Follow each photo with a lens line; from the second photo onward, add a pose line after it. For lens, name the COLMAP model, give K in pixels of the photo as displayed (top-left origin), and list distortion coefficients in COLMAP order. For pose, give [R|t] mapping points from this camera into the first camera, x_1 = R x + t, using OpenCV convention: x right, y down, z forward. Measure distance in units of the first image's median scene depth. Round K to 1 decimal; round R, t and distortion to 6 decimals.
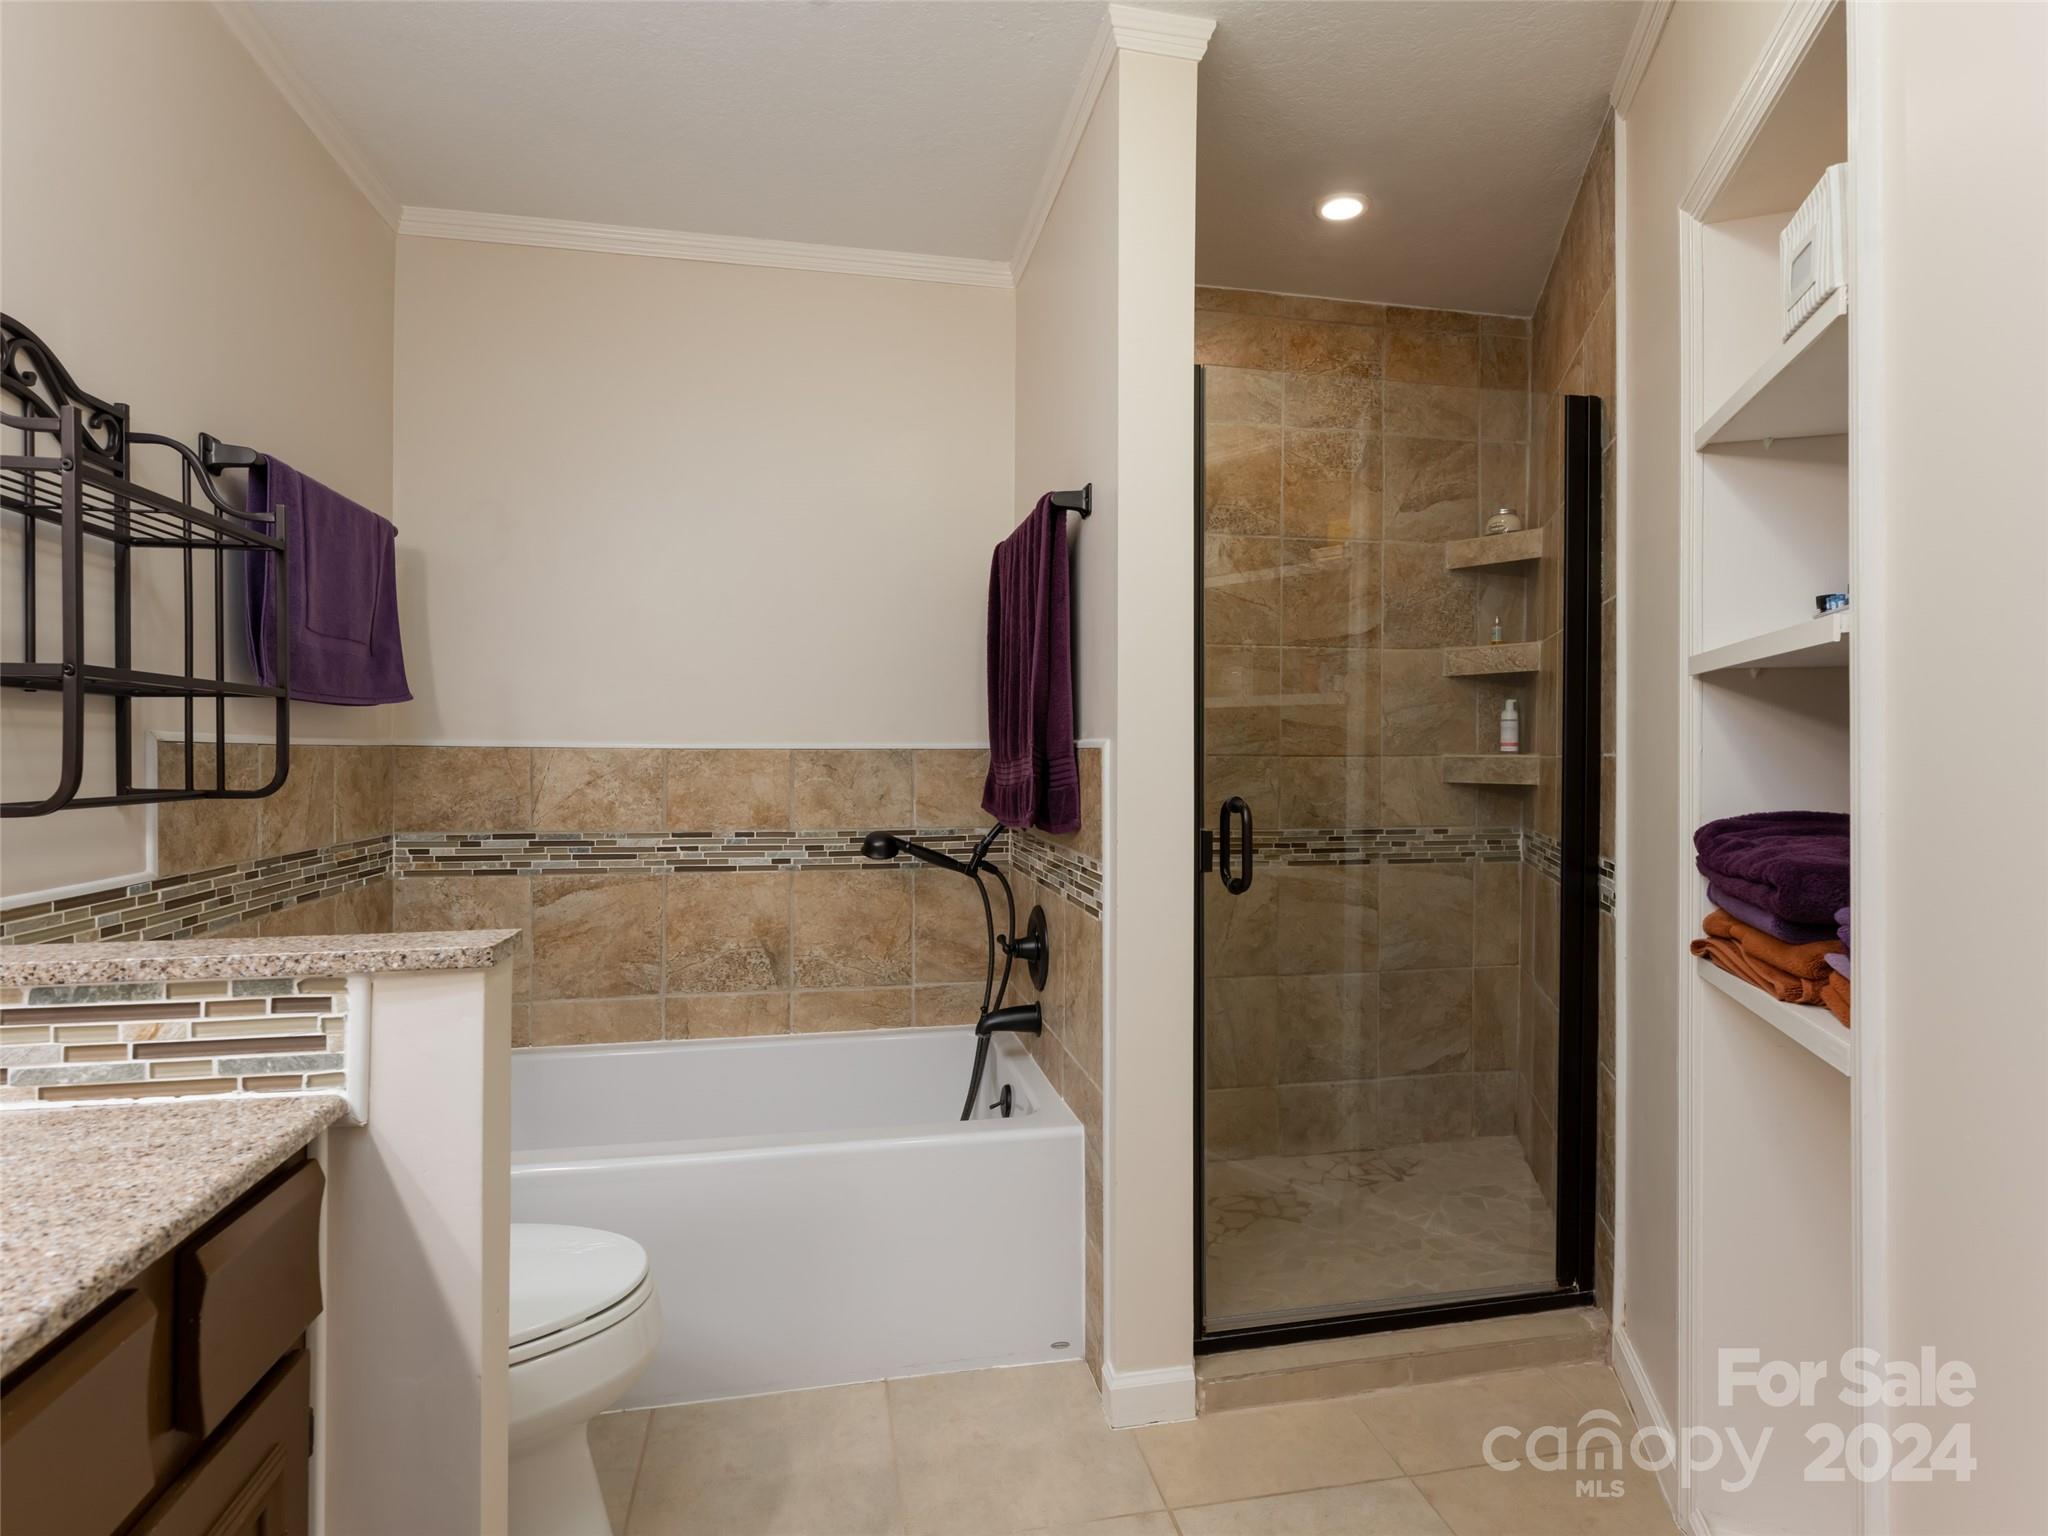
lens RADIAL K [[1044.5, 0, 1028.2], [0, 1044.5, 751.2], [0, 0, 1]] dist [0.001319, 0.000470]
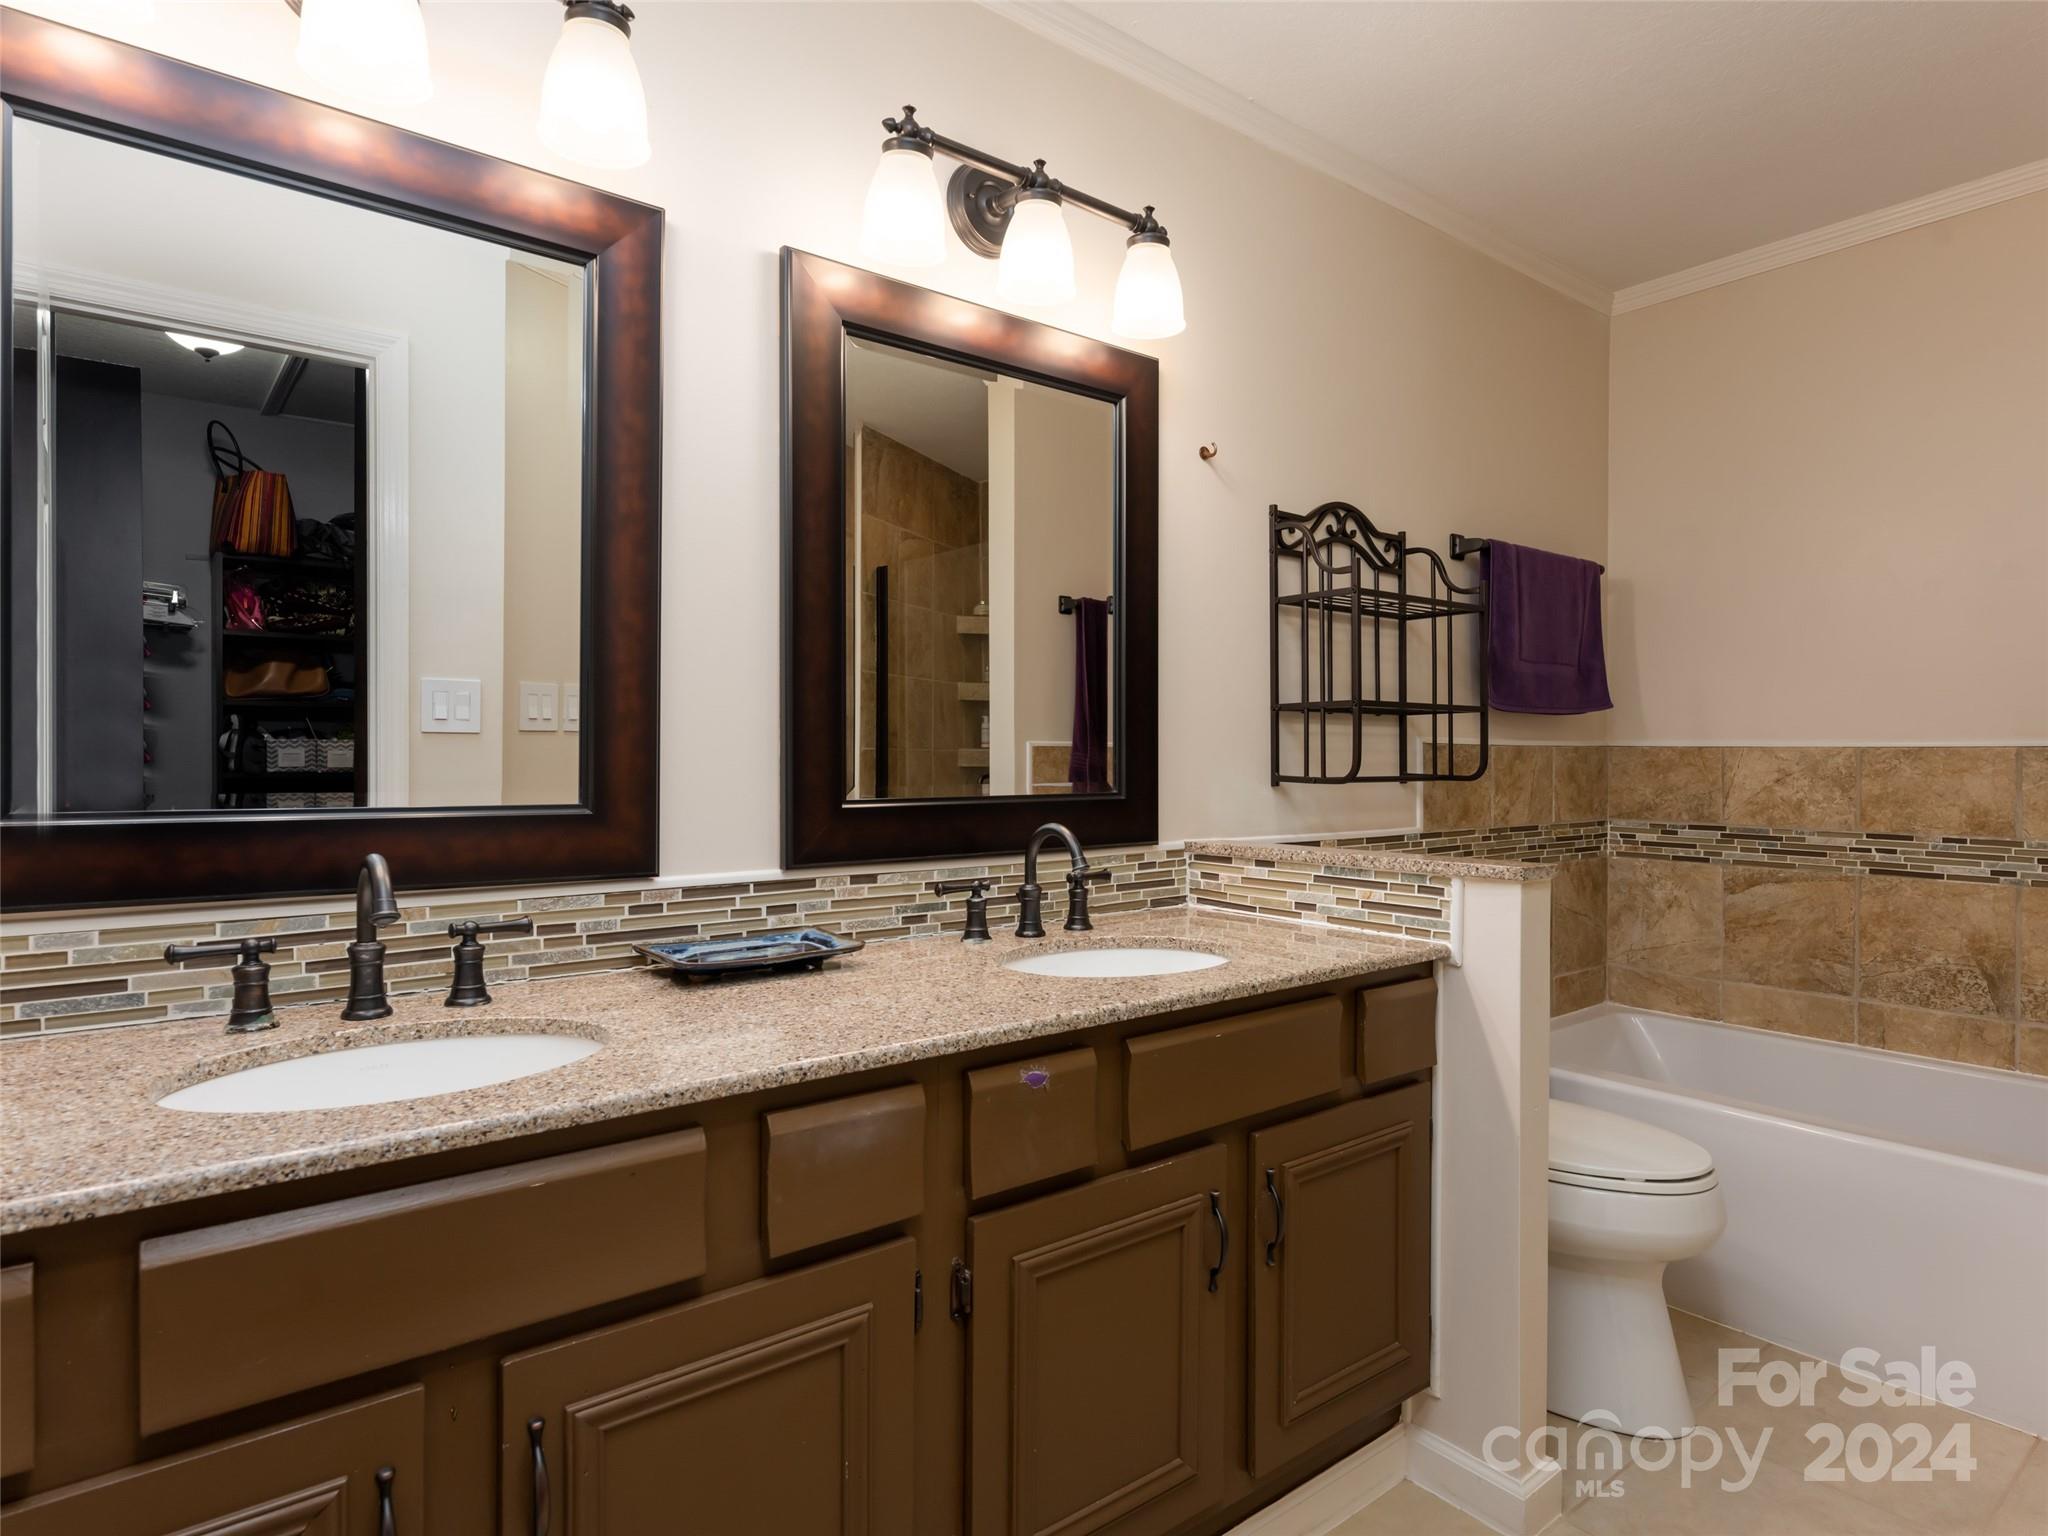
lens RADIAL K [[1119.7, 0, 1026.8], [0, 1119.7, 749.5], [0, 0, 1]] dist [-0.001627, 0.000387]
pose [[0.434797, -0.004853, -0.900516, 0.258903], [-0.000189, 0.999985, -0.005480, 0.005774], [0.900529, 0.002553, 0.434789, -0.157912]]
